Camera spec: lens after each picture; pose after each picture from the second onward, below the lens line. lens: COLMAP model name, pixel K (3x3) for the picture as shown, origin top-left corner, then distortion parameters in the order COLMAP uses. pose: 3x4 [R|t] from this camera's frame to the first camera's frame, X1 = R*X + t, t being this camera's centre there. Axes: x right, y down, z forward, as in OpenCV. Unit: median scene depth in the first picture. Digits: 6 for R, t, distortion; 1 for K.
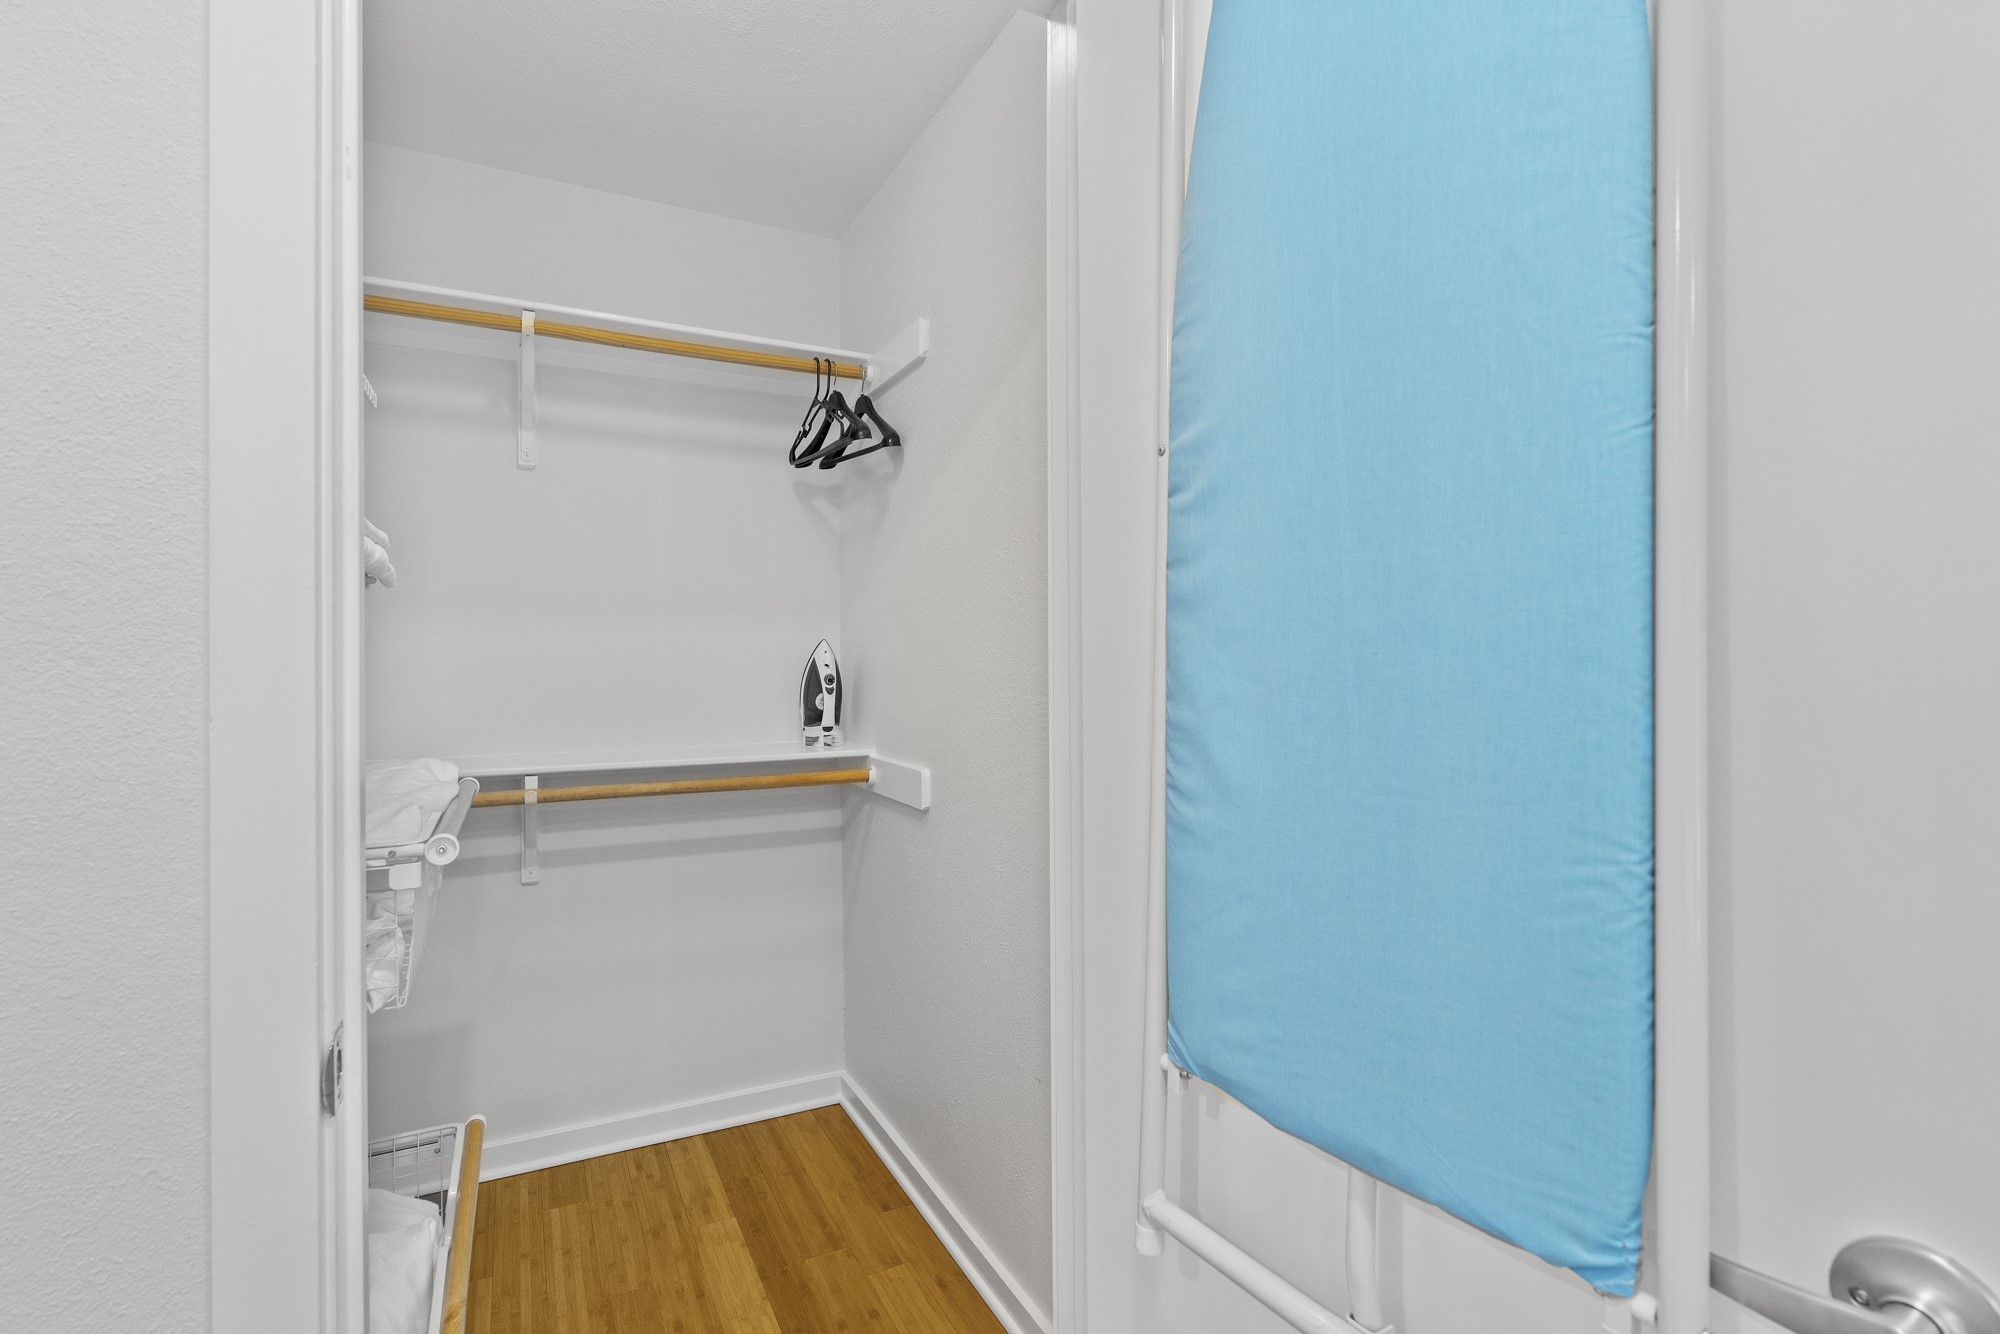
lens RADIAL K [[911.2, 0, 993.0], [0, 911.2, 666.4], [0, 0, 1]] dist [-0.013660, 0.000053]
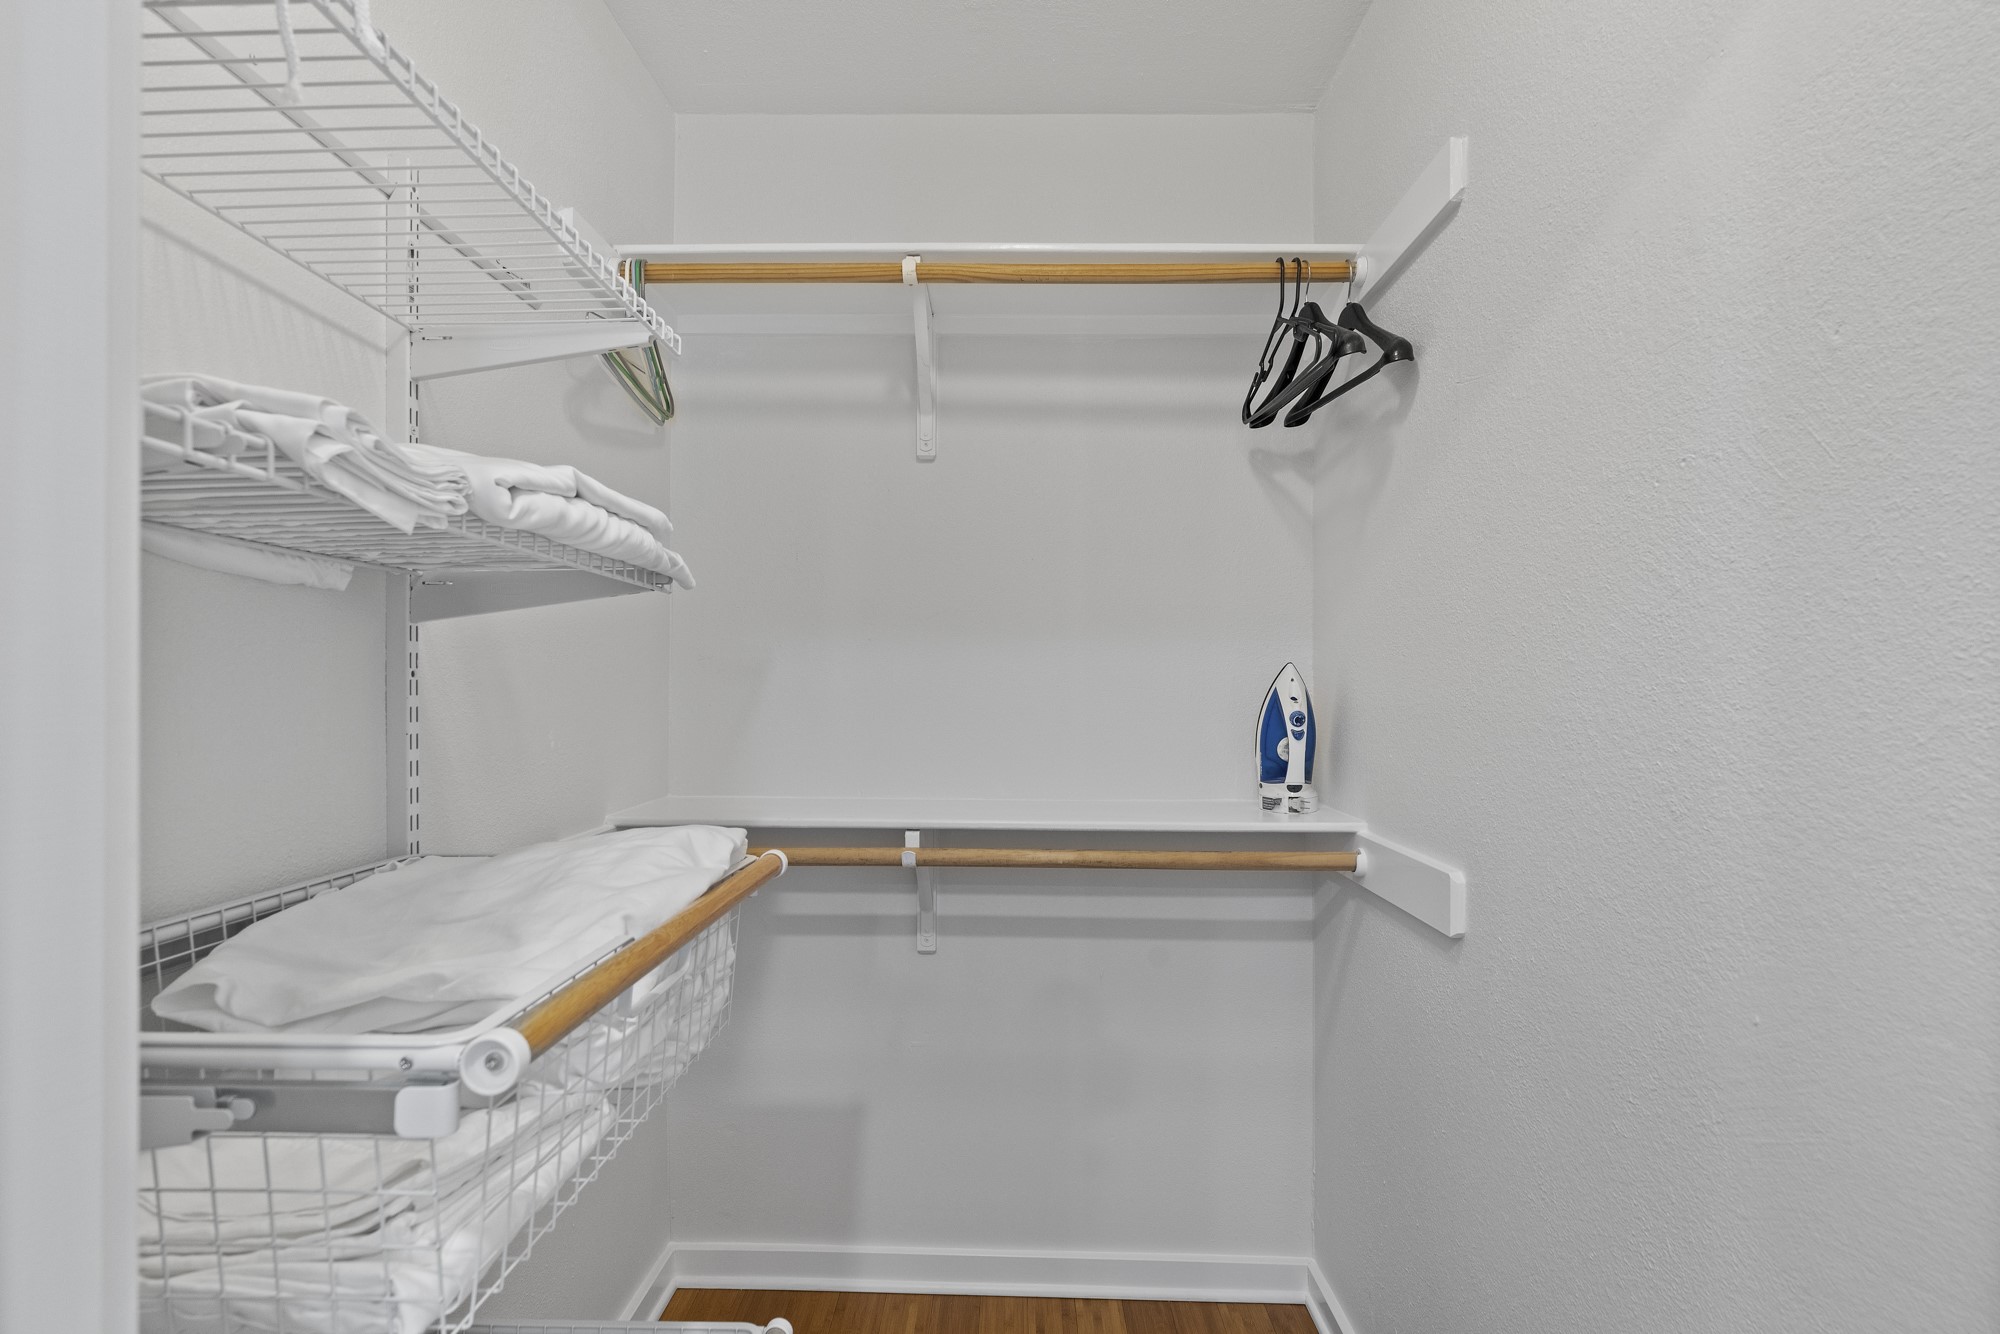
lens RADIAL K [[911.2, 0, 993.0], [0, 911.2, 666.4], [0, 0, 1]] dist [-0.013660, 0.000053]
pose [[0.876918, 0.000528, -0.480640, -0.049745], [-0.015644, 0.999501, -0.027444, -0.003541], [0.480385, 0.031585, 0.876489, 0.279135]]
